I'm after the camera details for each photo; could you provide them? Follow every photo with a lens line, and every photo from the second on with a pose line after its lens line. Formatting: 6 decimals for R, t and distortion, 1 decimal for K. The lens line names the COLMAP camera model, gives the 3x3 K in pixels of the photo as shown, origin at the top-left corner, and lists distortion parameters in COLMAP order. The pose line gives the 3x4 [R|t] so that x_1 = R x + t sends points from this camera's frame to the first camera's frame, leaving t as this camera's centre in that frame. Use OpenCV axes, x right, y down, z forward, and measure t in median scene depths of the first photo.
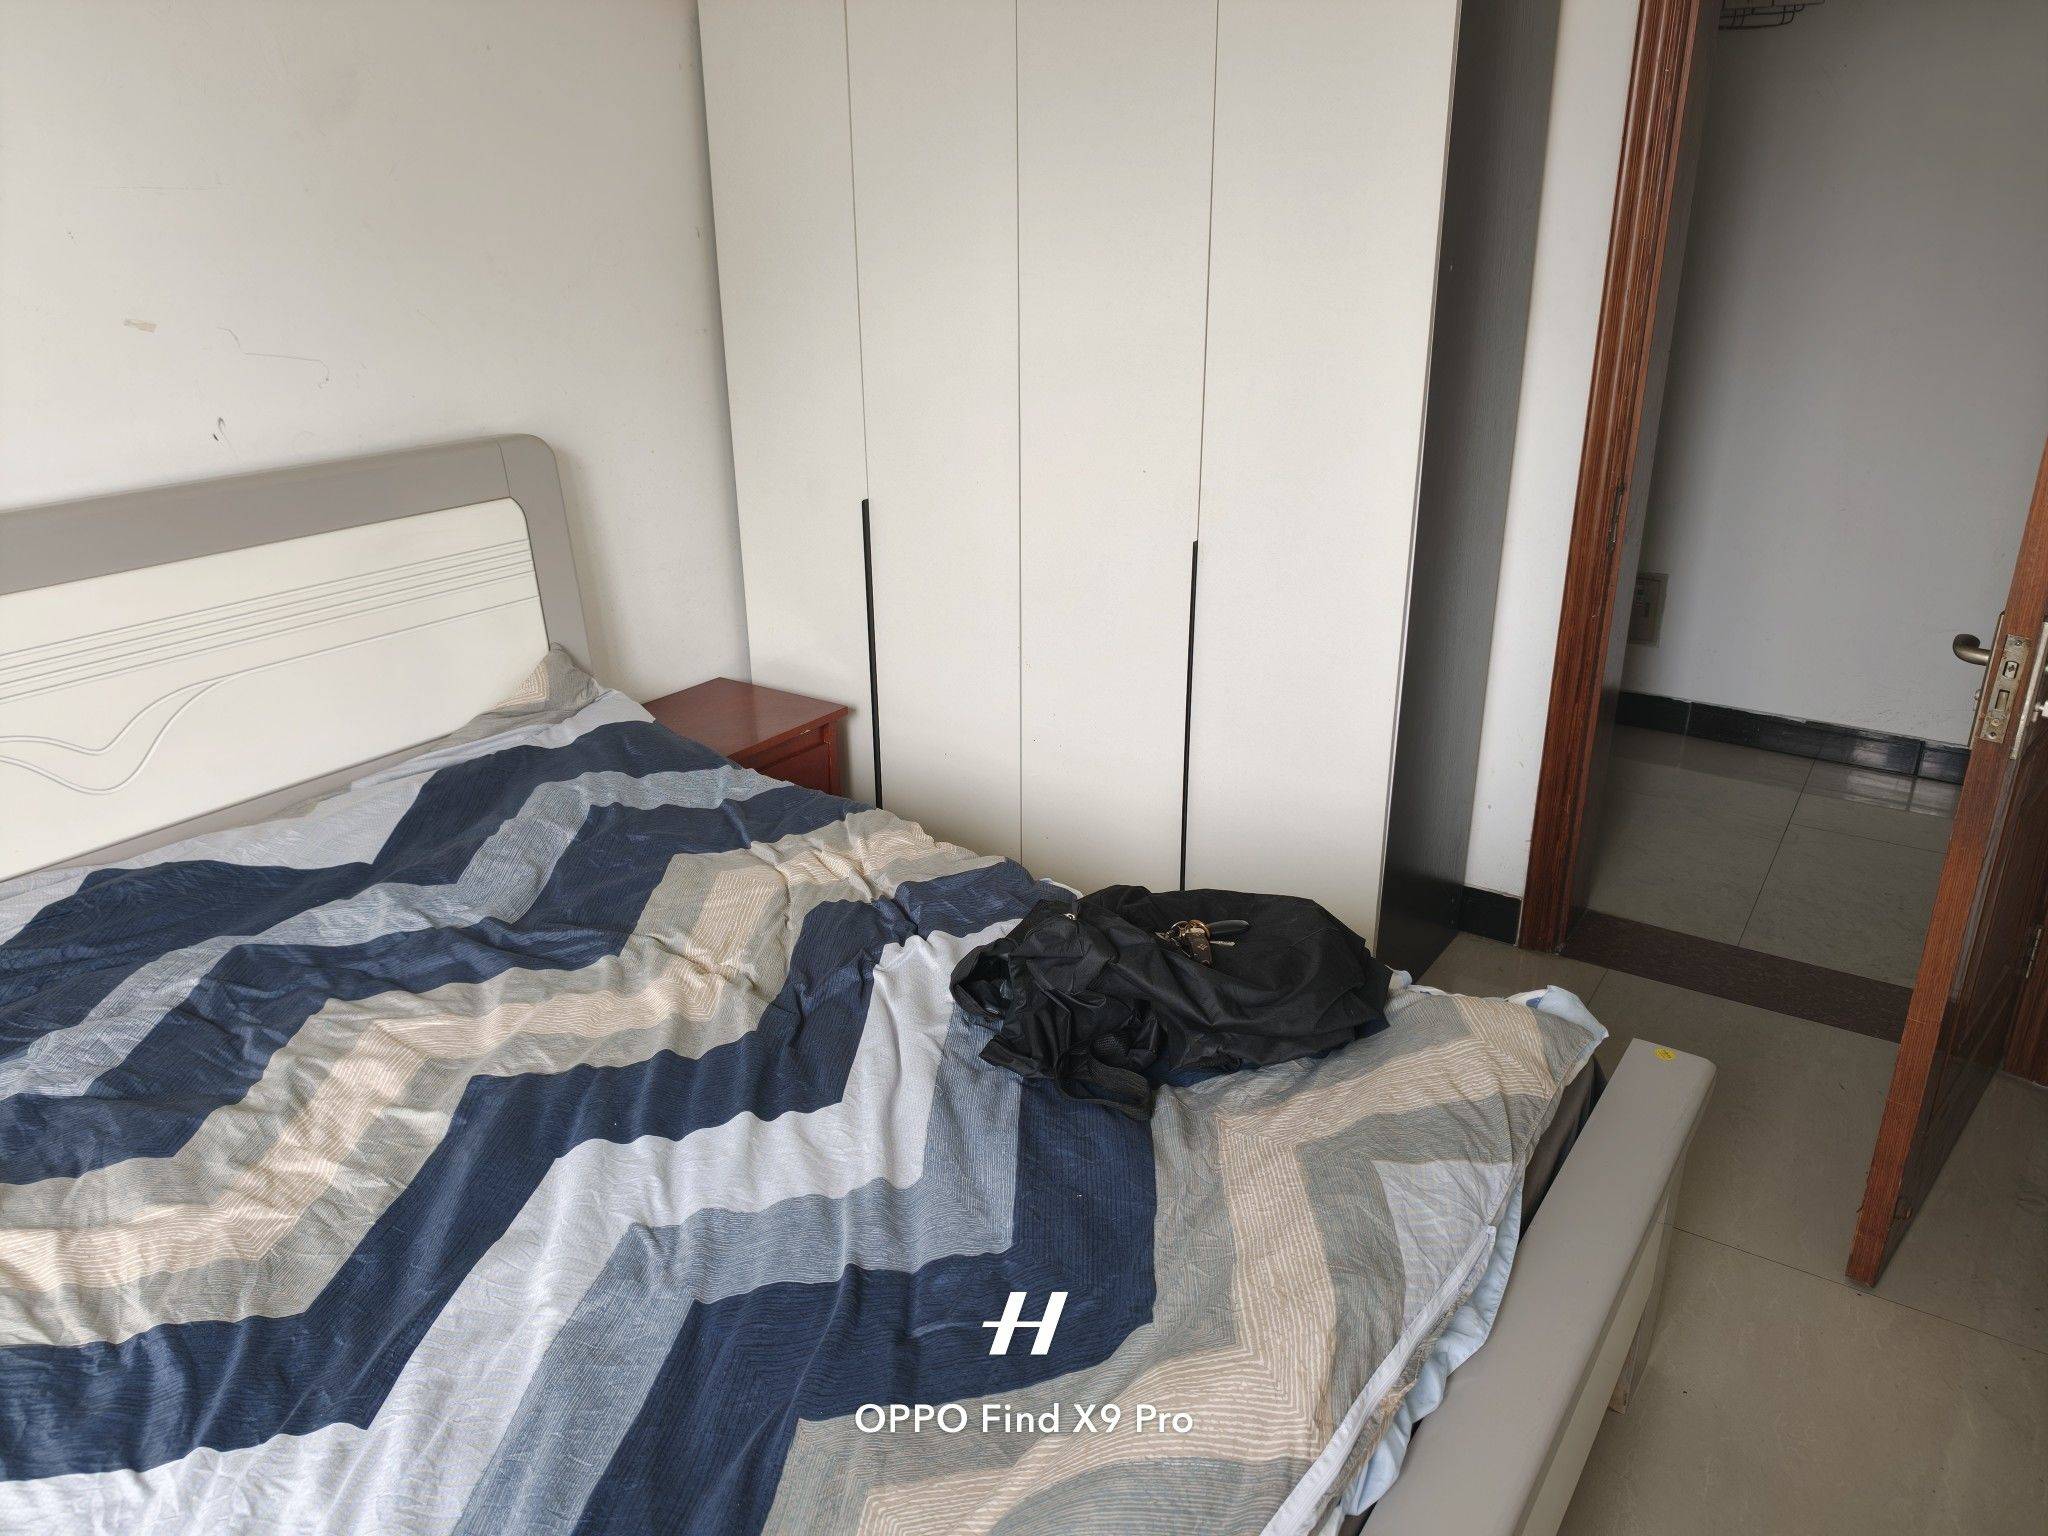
lens RADIAL K [[1459.5, 0, 1015.1], [0, 1459.5, 762.5], [0, 0, 1]] dist [0.004831, 0.008030]
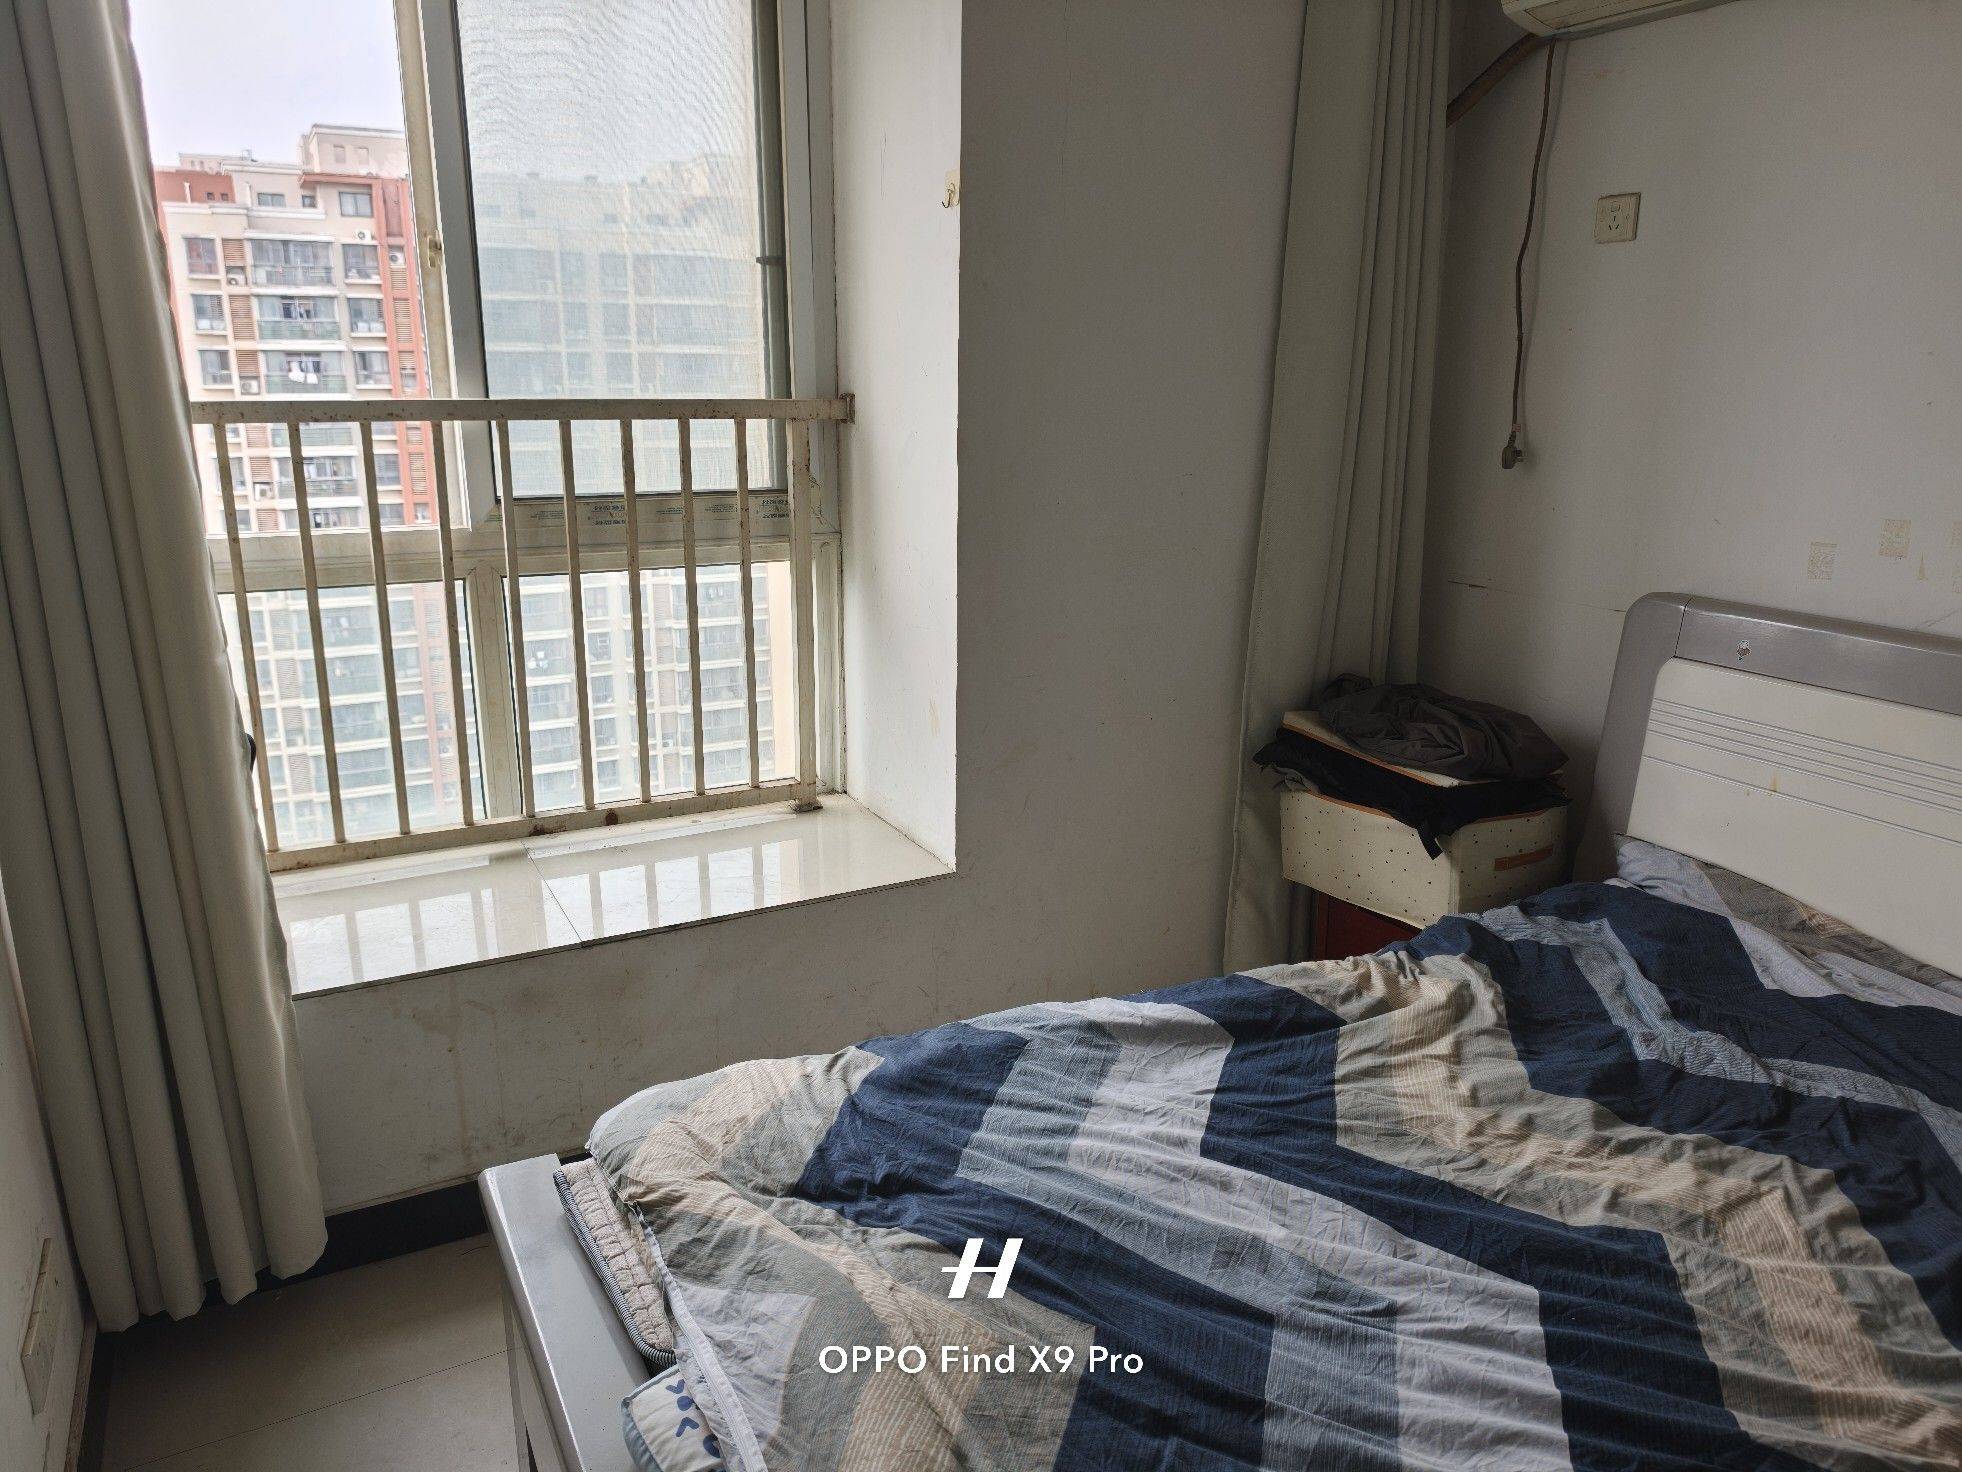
lens RADIAL K [[1398.2, 0, 972.4], [0, 1398.2, 730.7], [0, 0, 1]] dist [0.004831, 0.008030]
pose [[-0.471591, 0.227854, -0.851871, 0.630287], [-0.321483, 0.855129, 0.406697, -0.340476], [0.821127, 0.465657, -0.330020, 0.852761]]
